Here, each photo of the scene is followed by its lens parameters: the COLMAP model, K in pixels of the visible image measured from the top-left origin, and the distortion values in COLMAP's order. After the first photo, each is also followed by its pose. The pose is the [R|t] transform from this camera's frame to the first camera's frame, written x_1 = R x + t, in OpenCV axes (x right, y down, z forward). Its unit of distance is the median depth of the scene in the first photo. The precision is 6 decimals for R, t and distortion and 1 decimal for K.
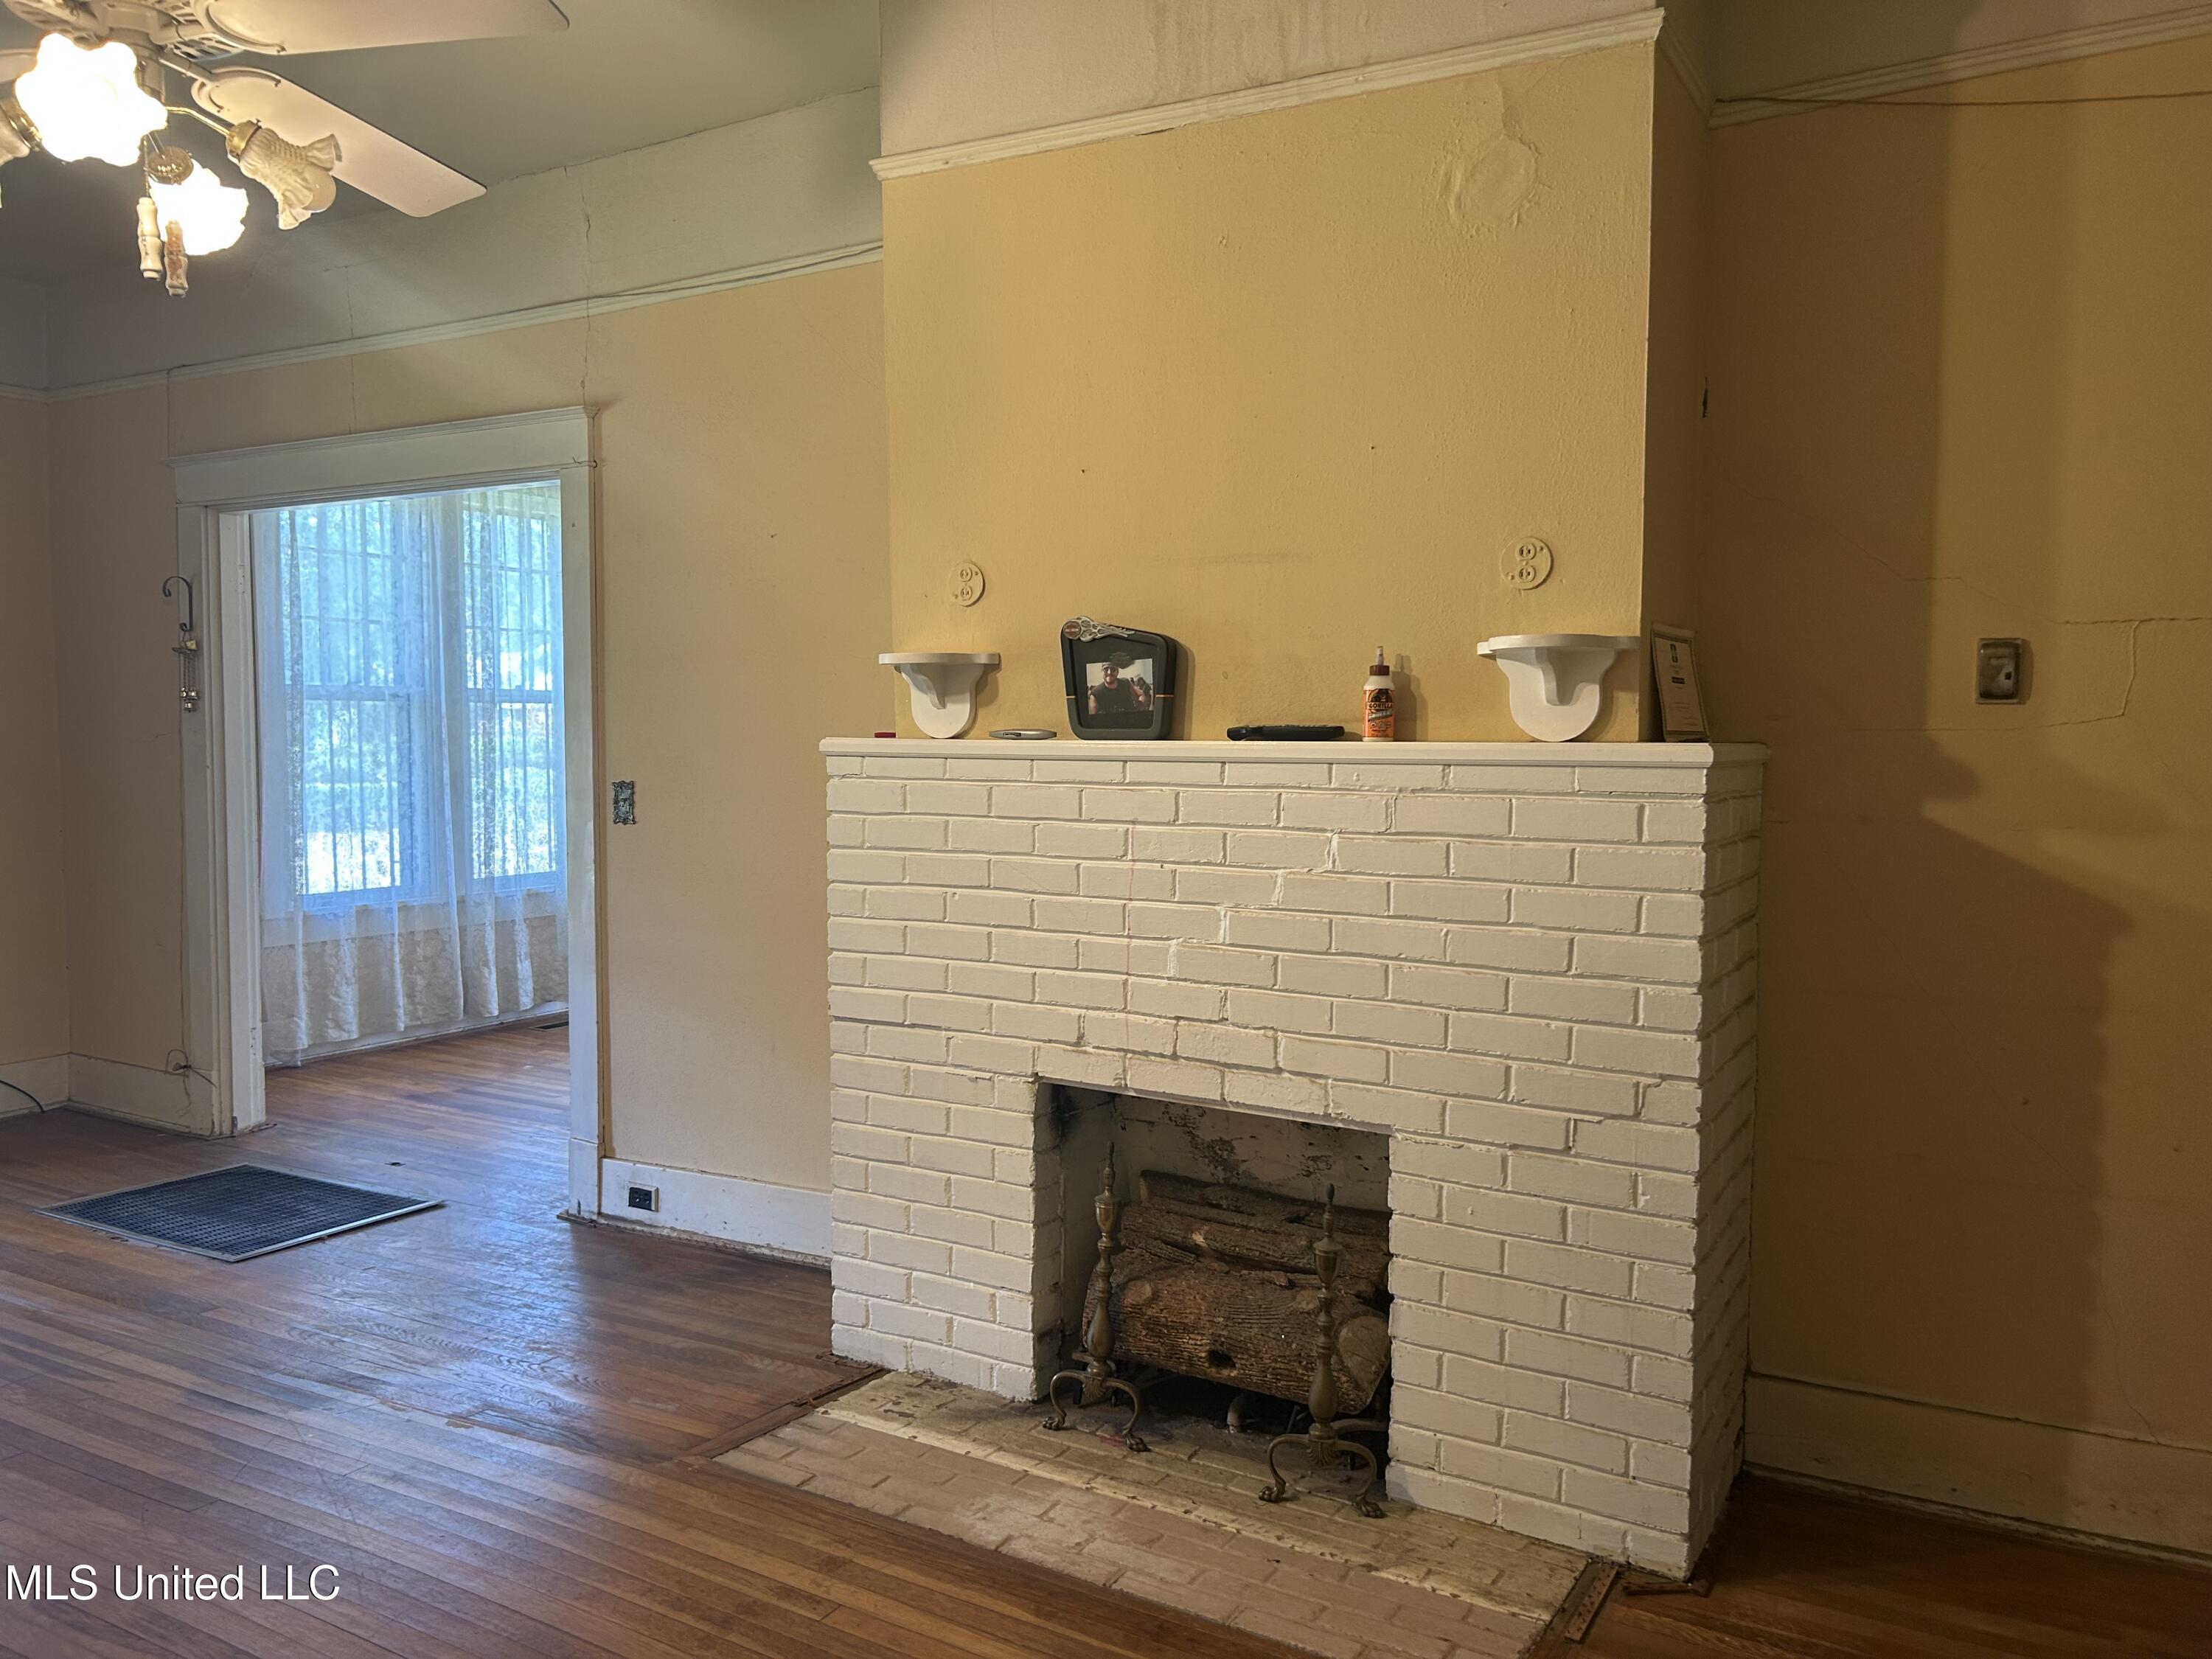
lens RADIAL K [[1673.5, 0, 1121.3], [0, 1673.5, 824.8], [0, 0, 1]] dist [0.006932, -0.011720]
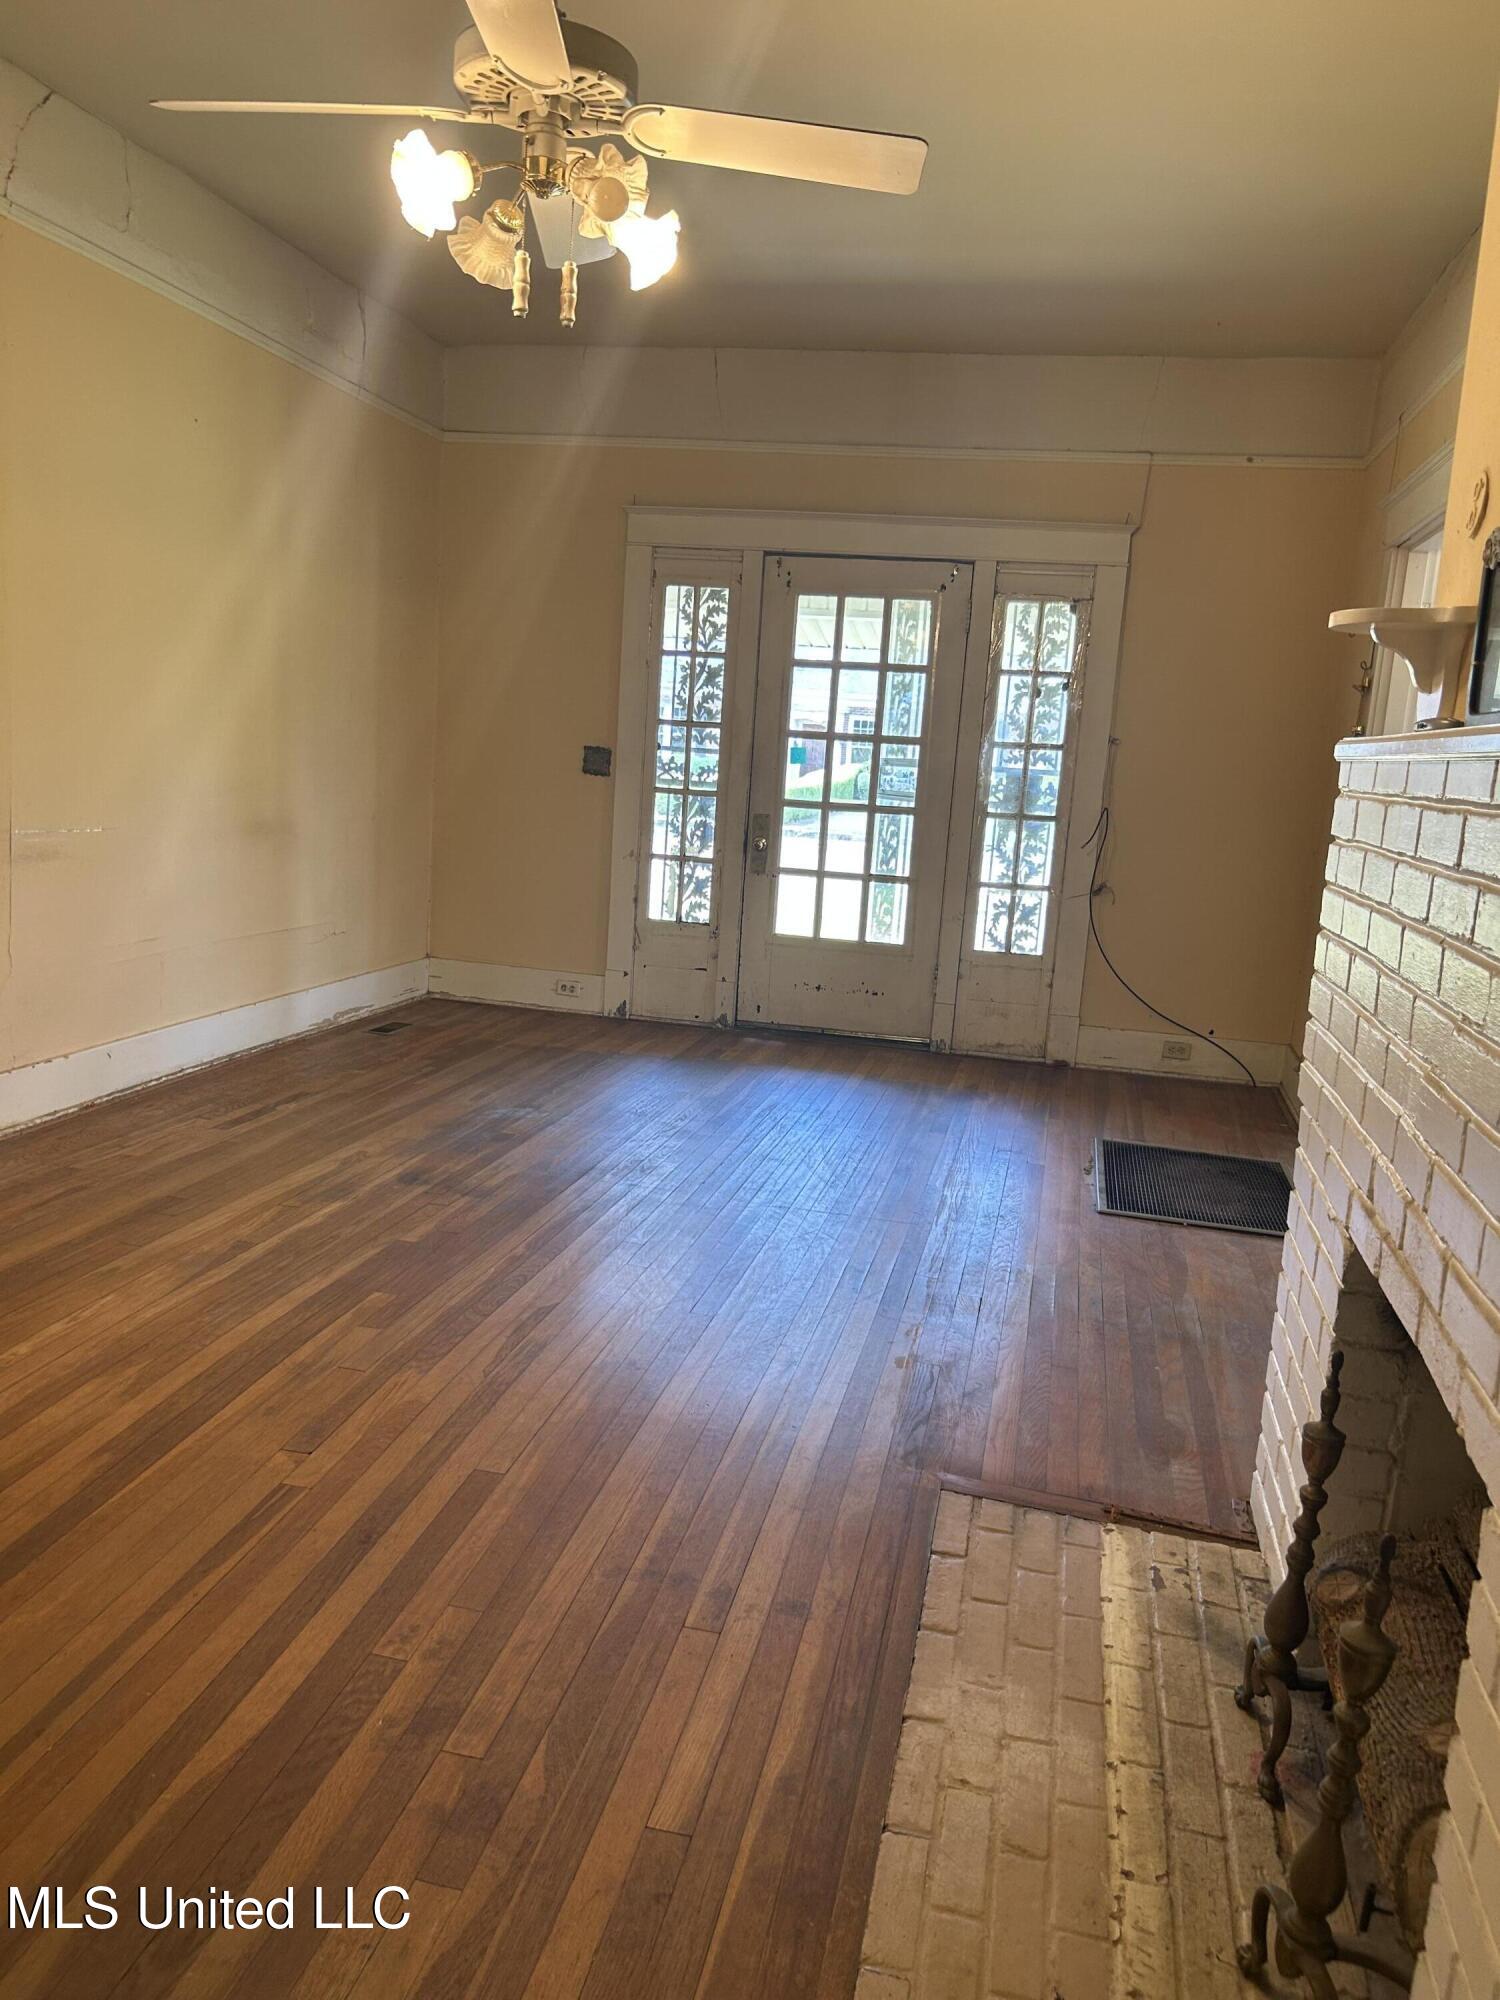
lens RADIAL K [[1513.1, 0, 767.6], [0, 1513.1, 1001.3], [0, 0, 1]] dist [0.006932, -0.011720]
pose [[0.310357, 0.177458, -0.933910, 0.464191], [-0.122505, 0.981696, 0.145827, -0.006259], [0.942694, 0.069150, 0.326415, 0.590469]]
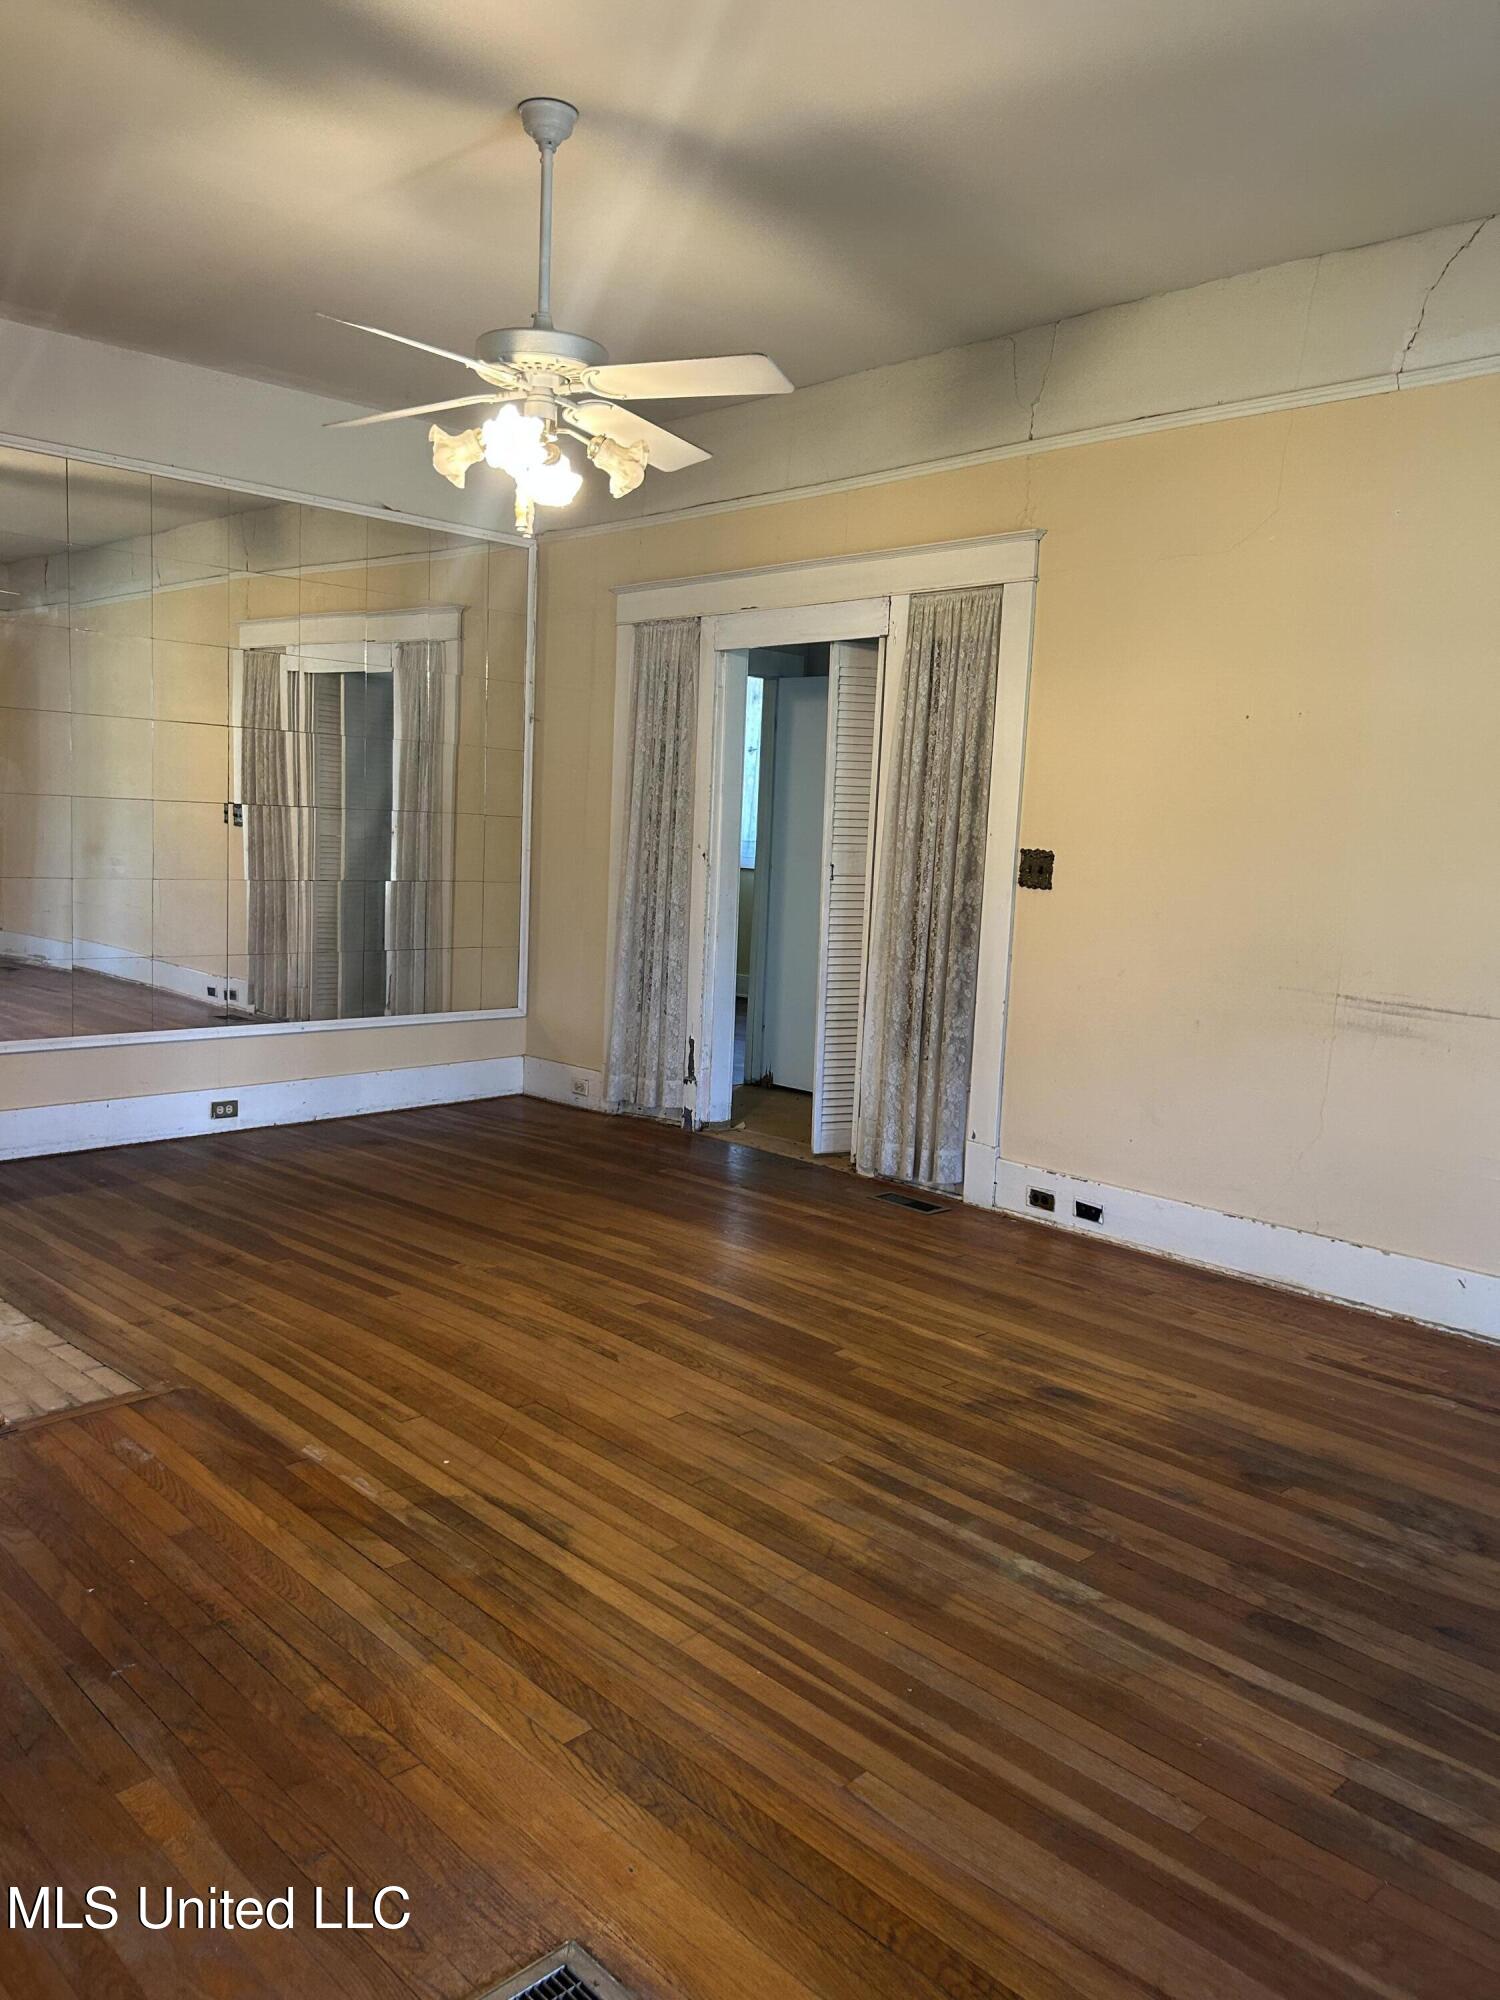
lens RADIAL K [[1513.1, 0, 752.4], [0, 1513.1, 1003.3], [0, 0, 1]] dist [0.006932, -0.011720]
pose [[-0.961943, -0.076448, 0.262339, -0.901555], [-0.028220, 0.982726, 0.182900, -0.100294], [-0.271790, 0.168536, -0.947484, 1.809339]]
